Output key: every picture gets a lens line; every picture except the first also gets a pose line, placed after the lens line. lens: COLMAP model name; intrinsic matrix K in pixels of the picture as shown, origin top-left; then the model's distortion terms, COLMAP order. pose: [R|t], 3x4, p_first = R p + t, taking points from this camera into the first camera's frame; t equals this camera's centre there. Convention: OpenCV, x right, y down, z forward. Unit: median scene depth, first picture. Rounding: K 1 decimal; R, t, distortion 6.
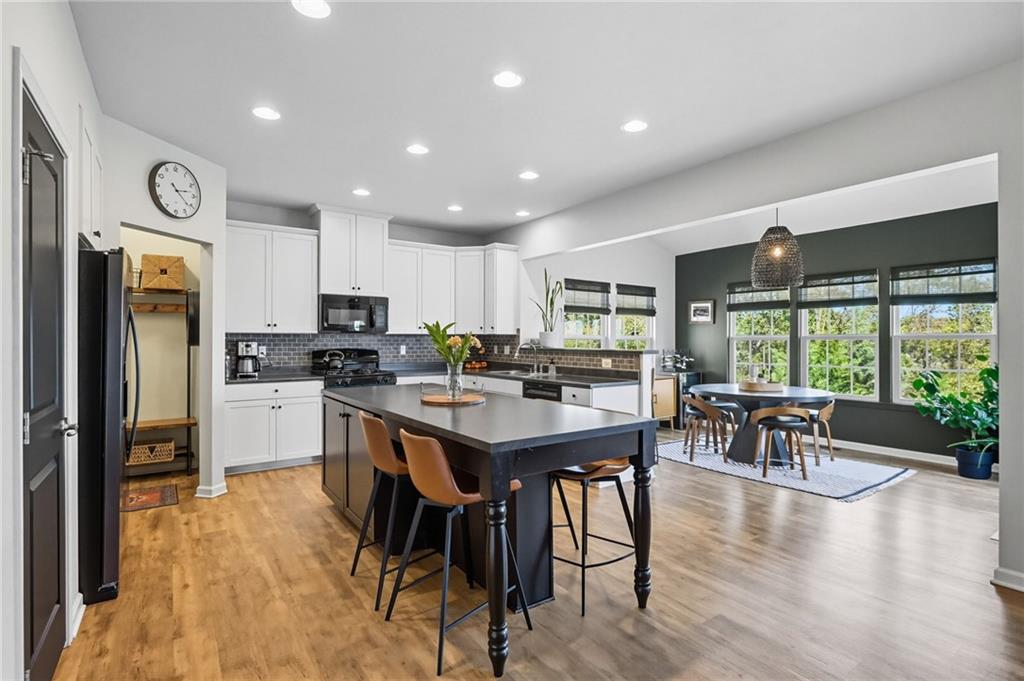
lens RADIAL K [[492.8, 0, 514.4], [0, 492.8, 342.5], [0, 0, 1]] dist [0.000642, 0.000101]
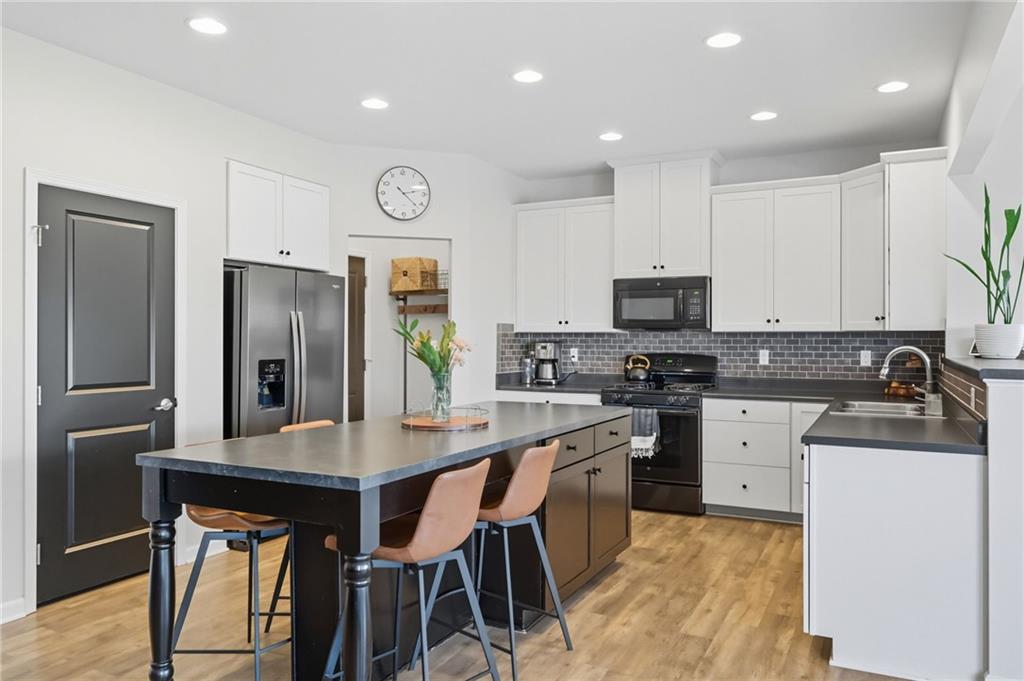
lens RADIAL K [[738.7, 0, 511.2], [0, 738.7, 339.1], [0, 0, 1]] dist [-0.001579, -0.001701]
pose [[0.468846, 0.000182, -0.883280, 0.511232], [-0.007773, 0.999962, -0.003920, -0.002074], [0.883246, 0.008704, 0.468830, 0.325302]]
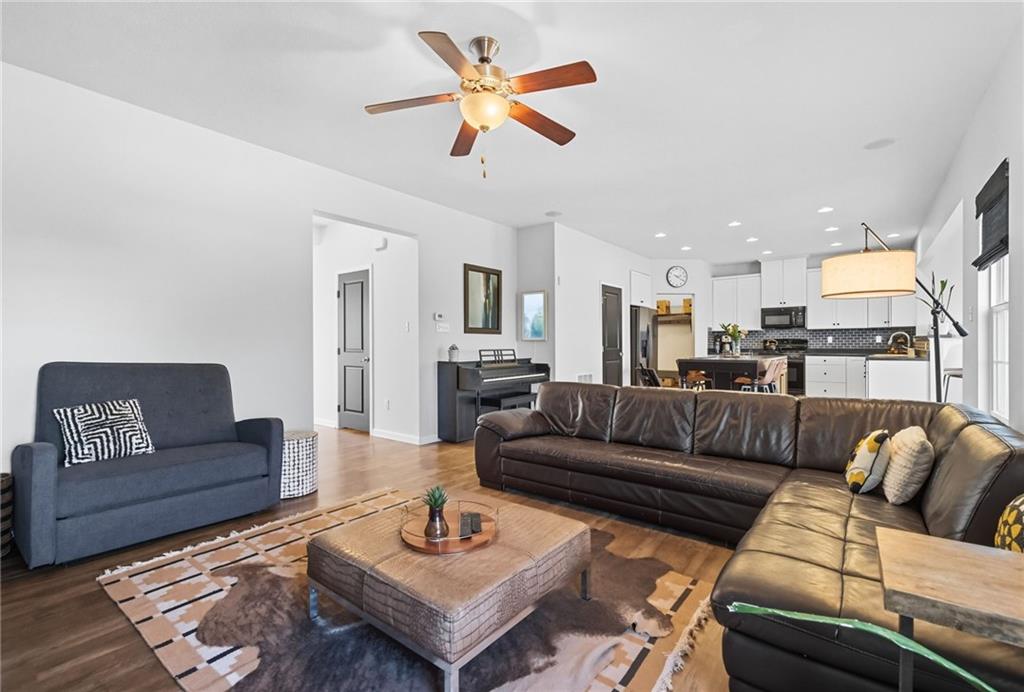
lens RADIAL K [[455.3, 0, 516.3], [0, 455.3, 344.7], [0, 0, 1]] dist [-0.015280, -0.000166]
pose [[0.293913, -0.001817, -0.955831, 0.913854], [-0.001674, 0.999996, -0.002416, 0.039530], [0.955831, 0.002310, 0.293908, -0.347397]]
